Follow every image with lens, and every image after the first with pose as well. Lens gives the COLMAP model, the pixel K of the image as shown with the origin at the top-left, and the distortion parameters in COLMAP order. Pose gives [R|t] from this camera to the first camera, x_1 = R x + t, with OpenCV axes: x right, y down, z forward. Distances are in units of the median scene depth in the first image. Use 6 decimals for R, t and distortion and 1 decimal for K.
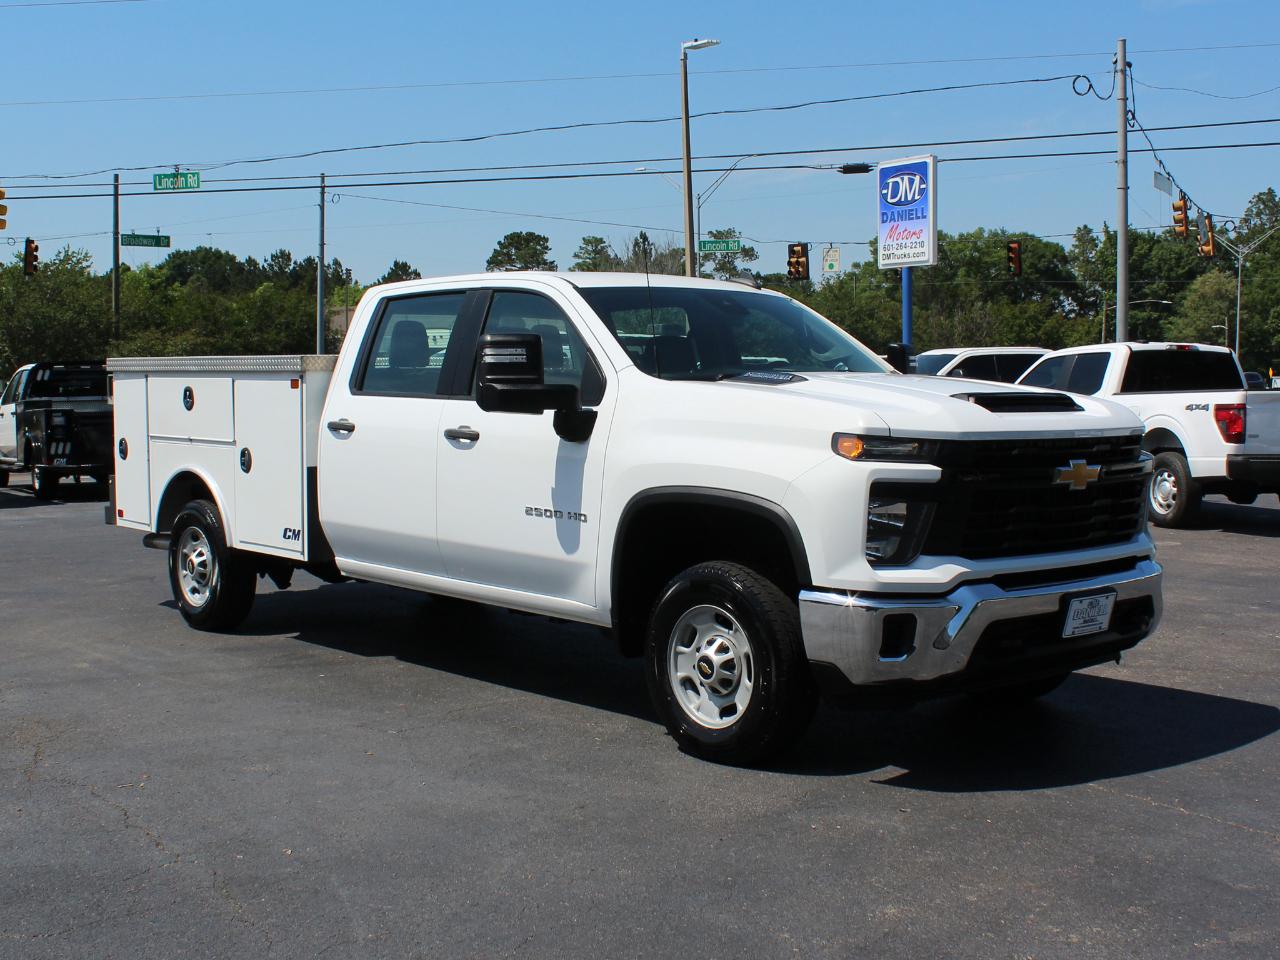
lens RADIAL K [[1629.7, 0, 490.7], [0, 1629.7, 481.3], [0, 0, 1]] dist [-0.133303, 0.067042]
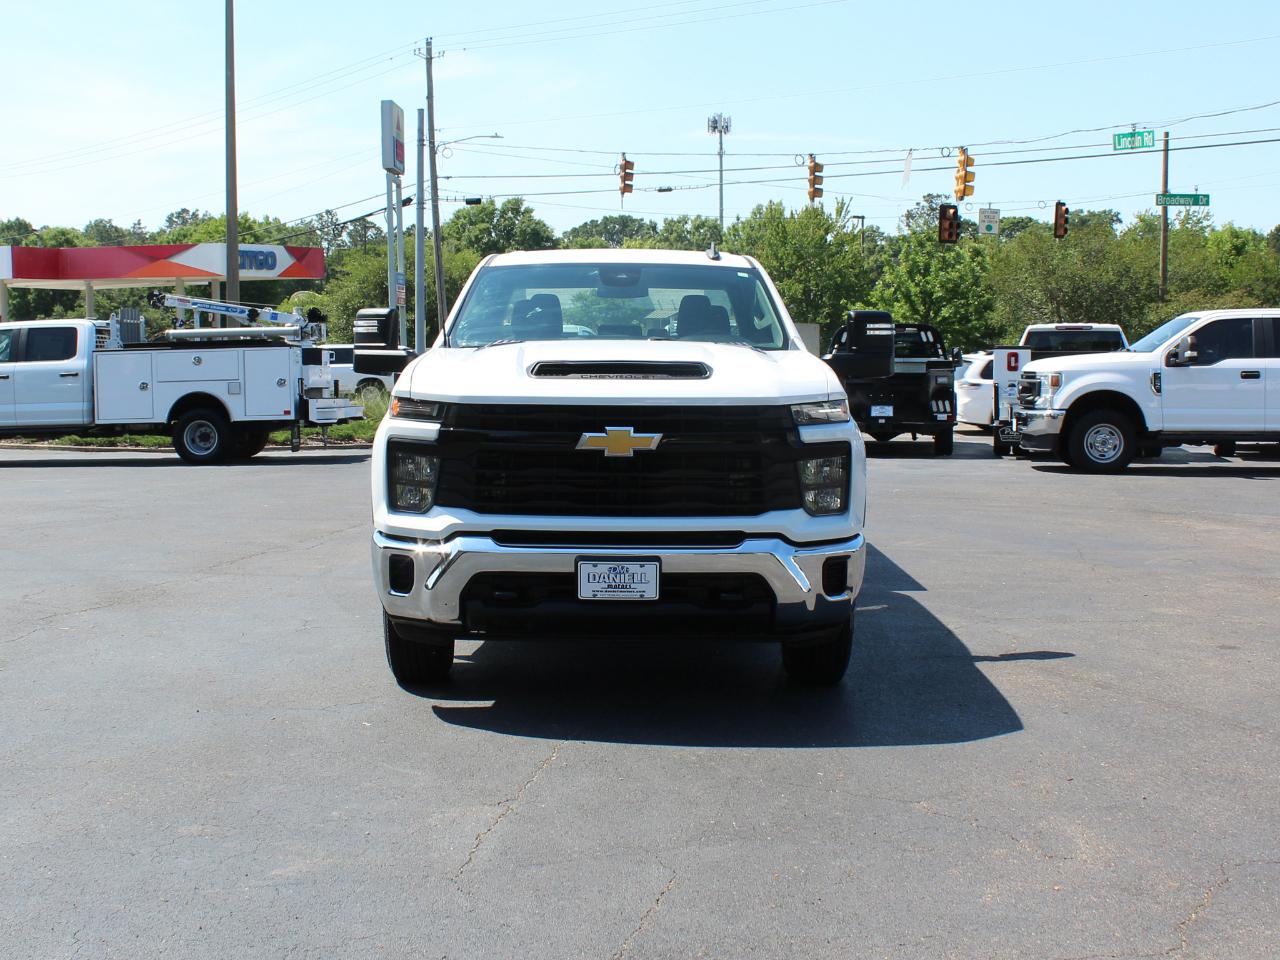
lens RADIAL K [[1678.5, 0, 640.0], [0, 1678.5, 480.0], [0, 0, 1]] dist [-0.150722, 0.057178]
pose [[0.773798, 0.055460, -0.631000, 1.019054], [-0.042298, 0.998460, 0.035886, -0.018133], [0.632019, -0.001079, 0.774952, 0.181937]]
